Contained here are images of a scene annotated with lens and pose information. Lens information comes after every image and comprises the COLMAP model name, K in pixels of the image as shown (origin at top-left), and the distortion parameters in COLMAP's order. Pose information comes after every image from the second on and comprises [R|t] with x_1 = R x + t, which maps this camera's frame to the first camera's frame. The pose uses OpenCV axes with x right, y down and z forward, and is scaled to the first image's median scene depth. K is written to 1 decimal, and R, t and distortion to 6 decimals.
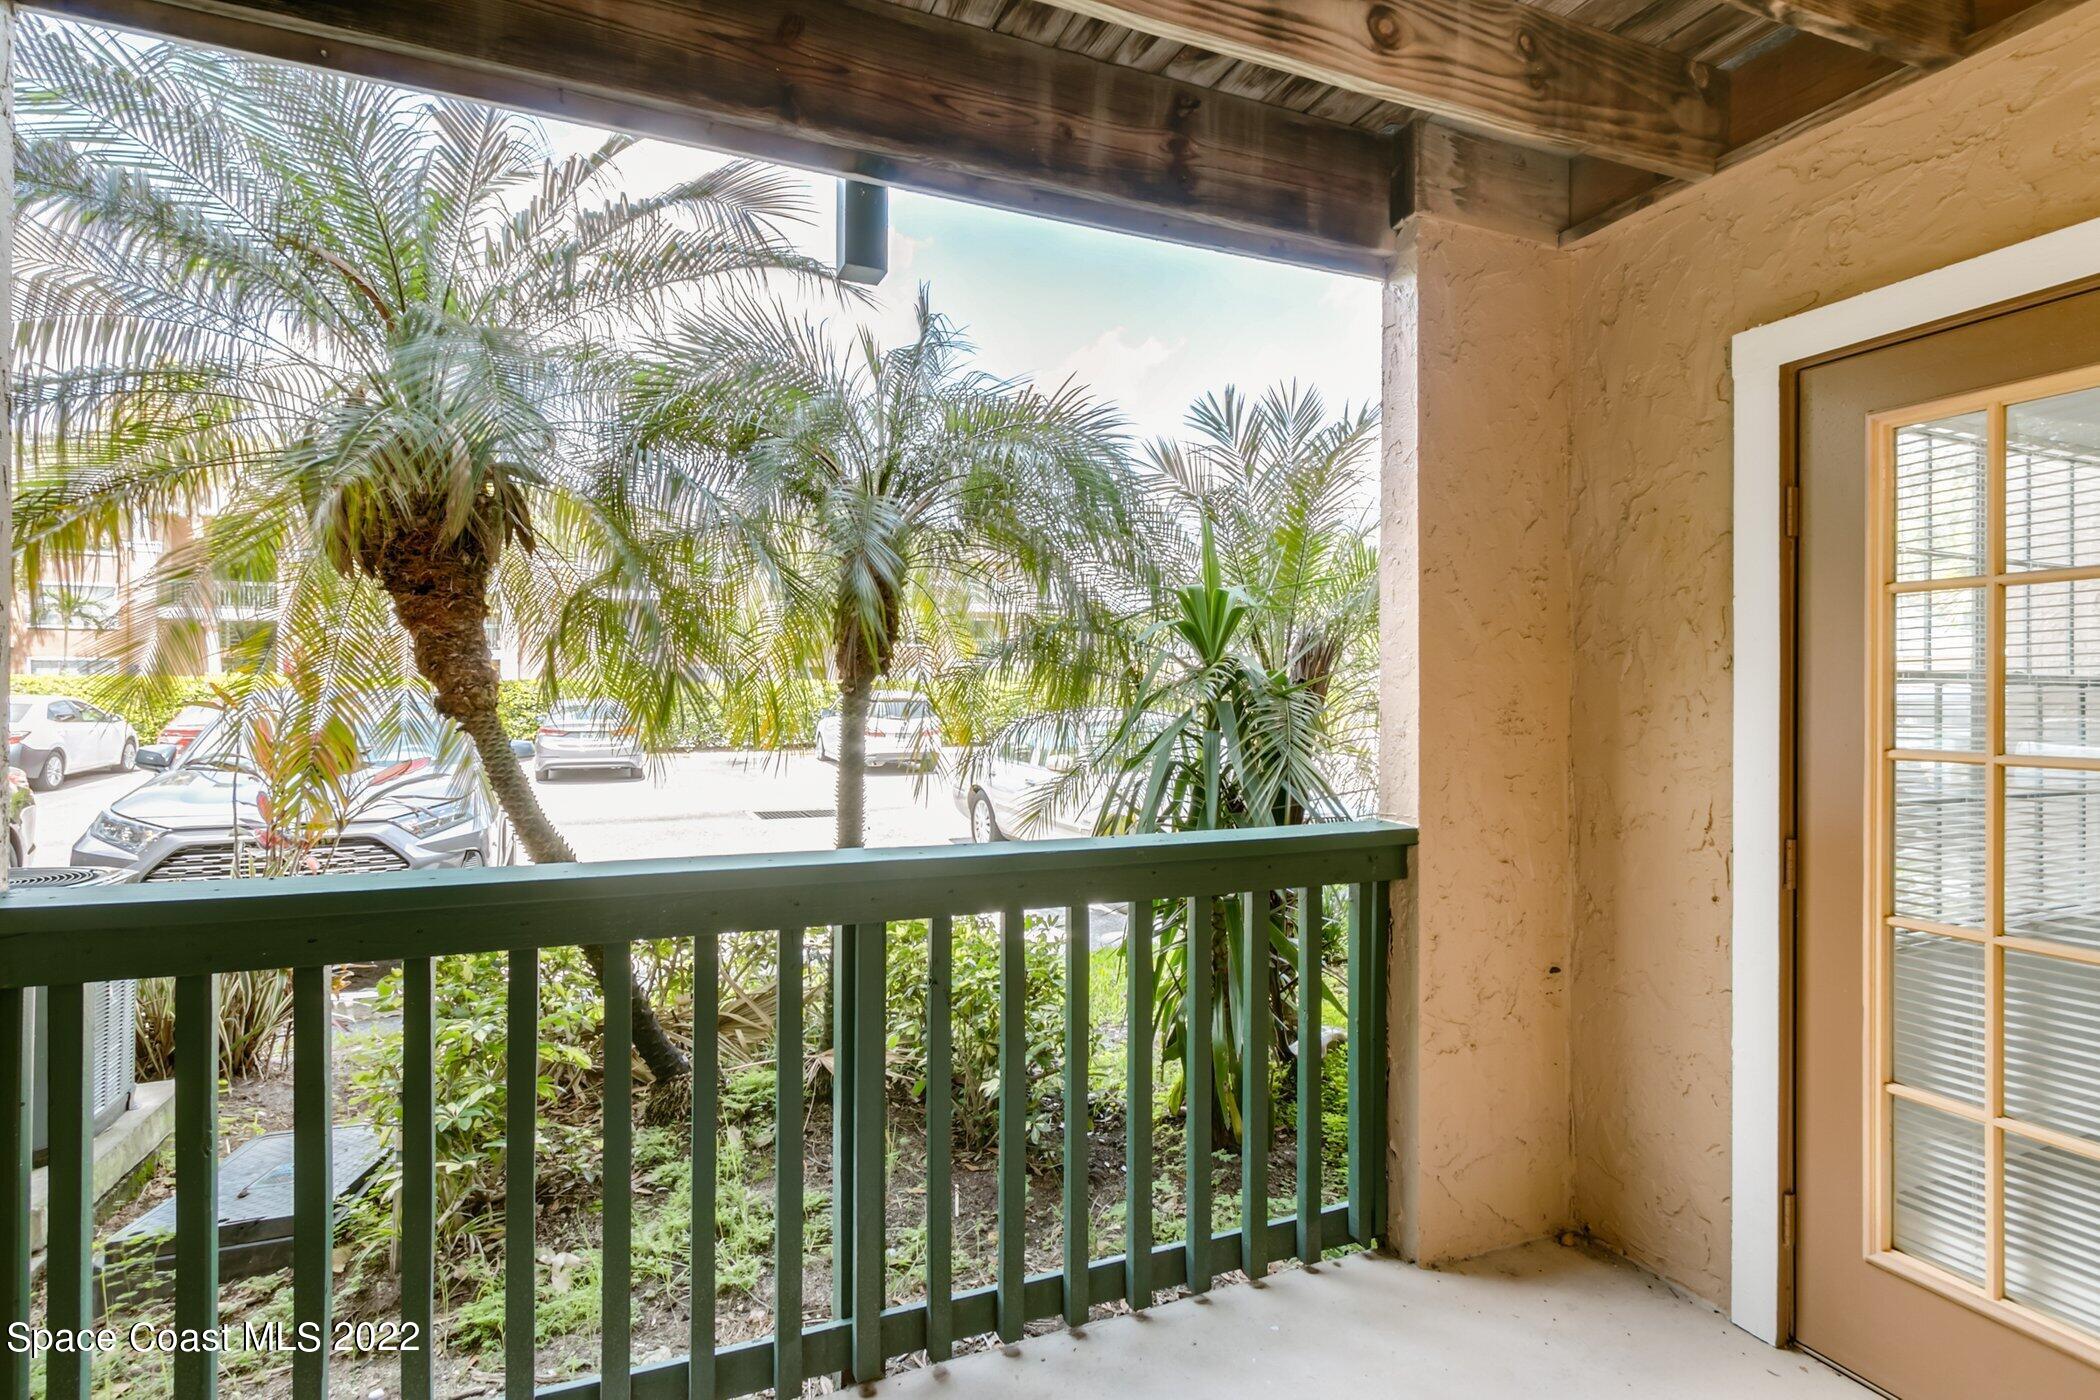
lens RADIAL K [[1164.6, 0, 1037.5], [0, 1164.6, 687.0], [0, 0, 1]] dist [0.005210, -0.000846]
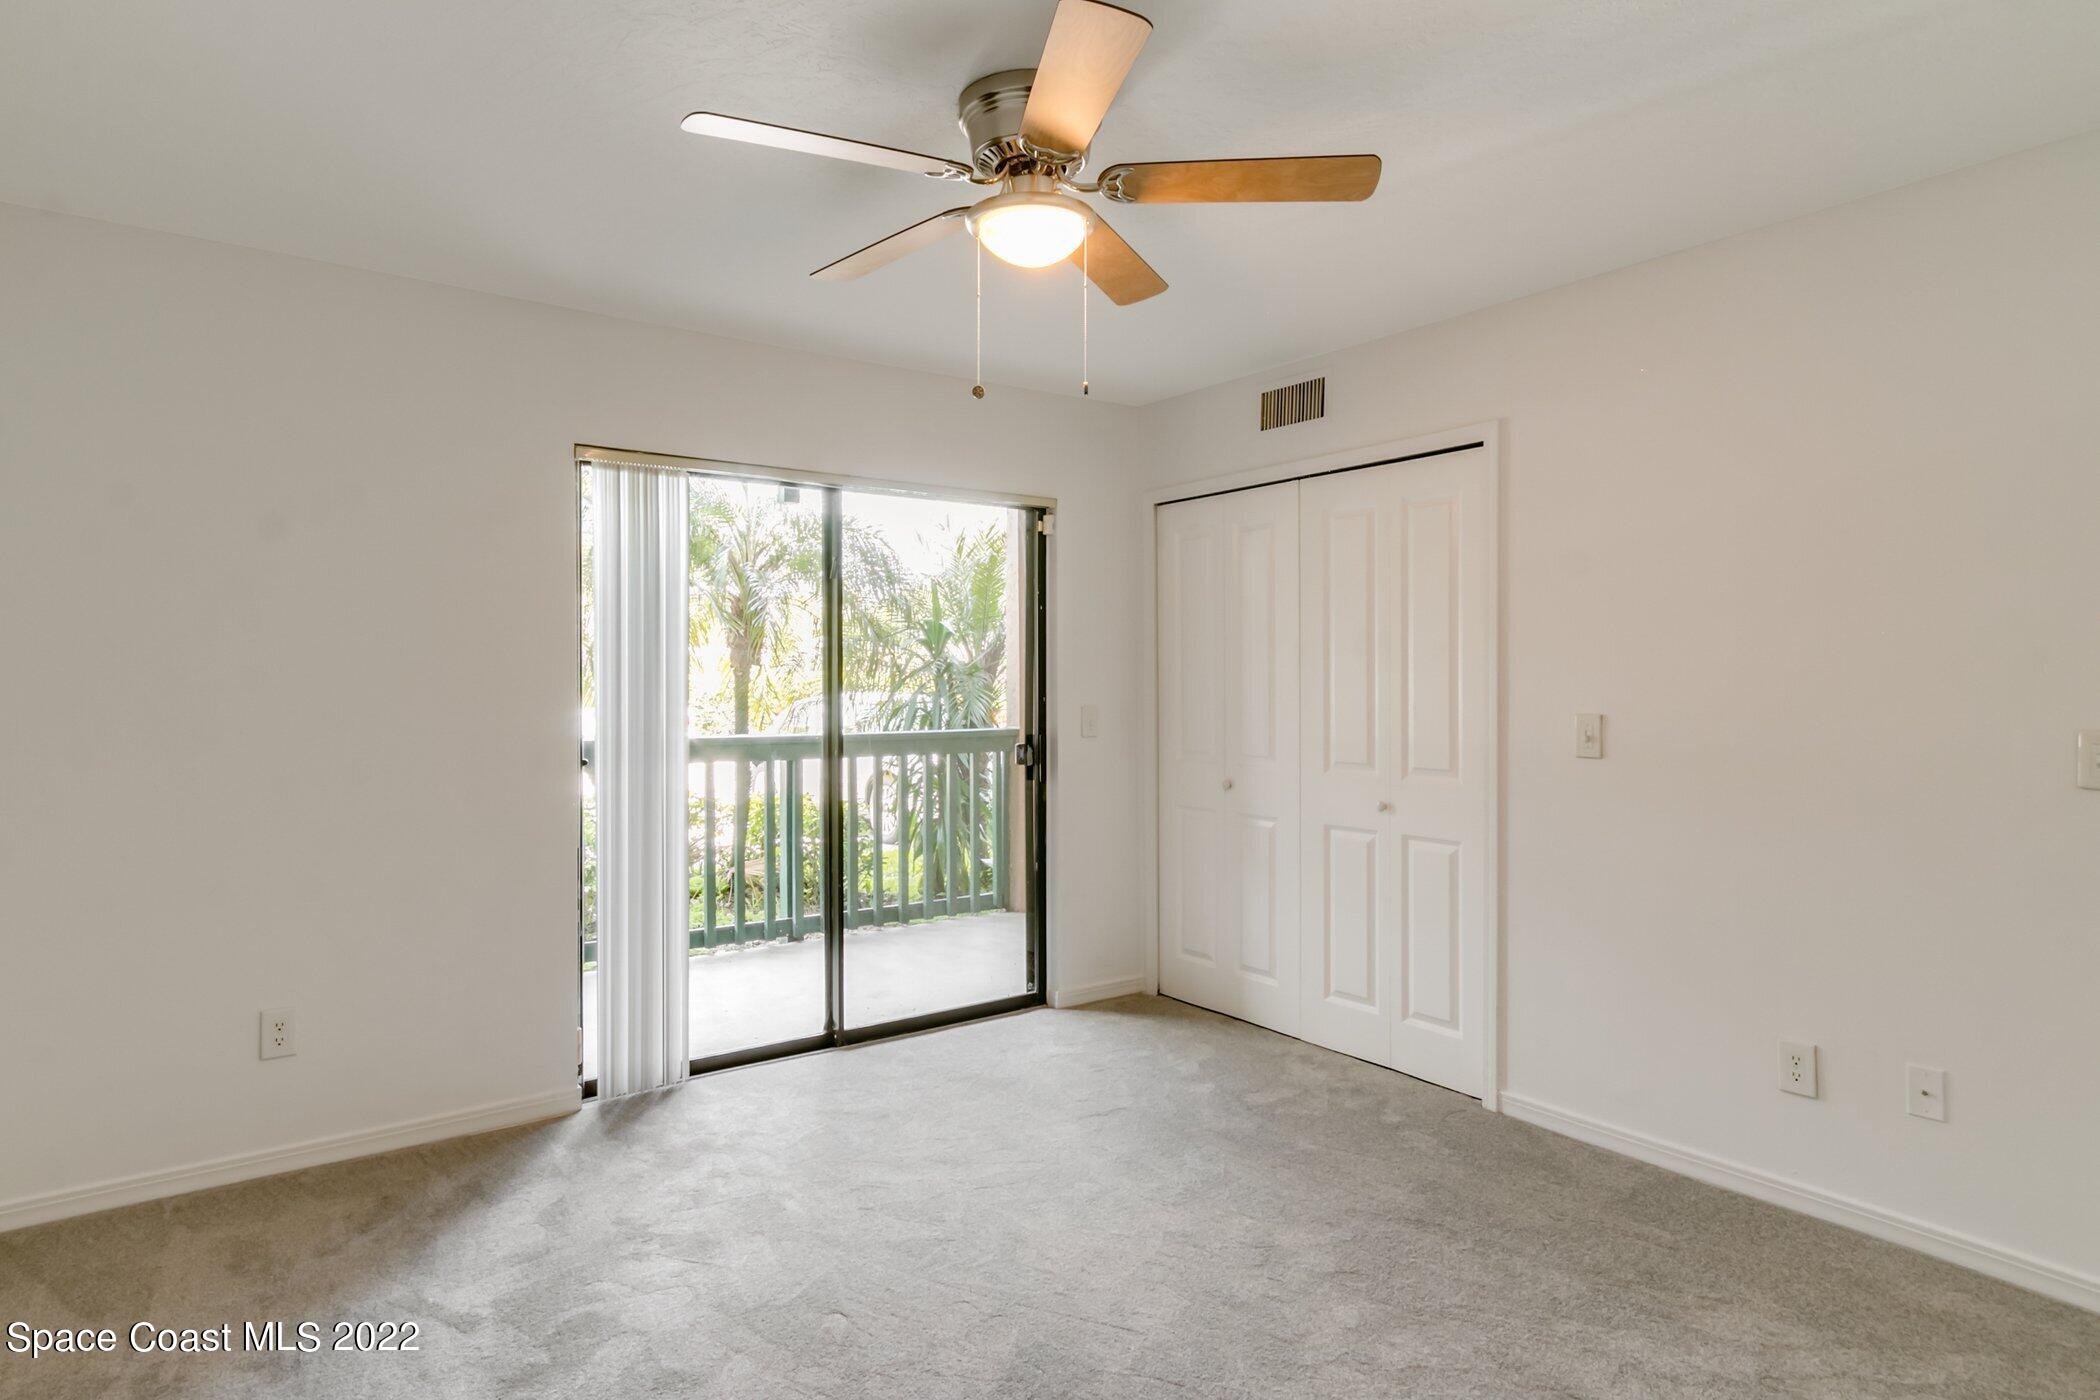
lens RADIAL K [[1164.6, 0, 1037.5], [0, 1164.6, 687.0], [0, 0, 1]] dist [0.005210, -0.000846]
pose [[0.977746, -0.008856, 0.209605, -0.100359], [0.006988, 0.999929, 0.009648, 0.009995], [-0.209675, -0.007969, 0.977739, -0.985598]]
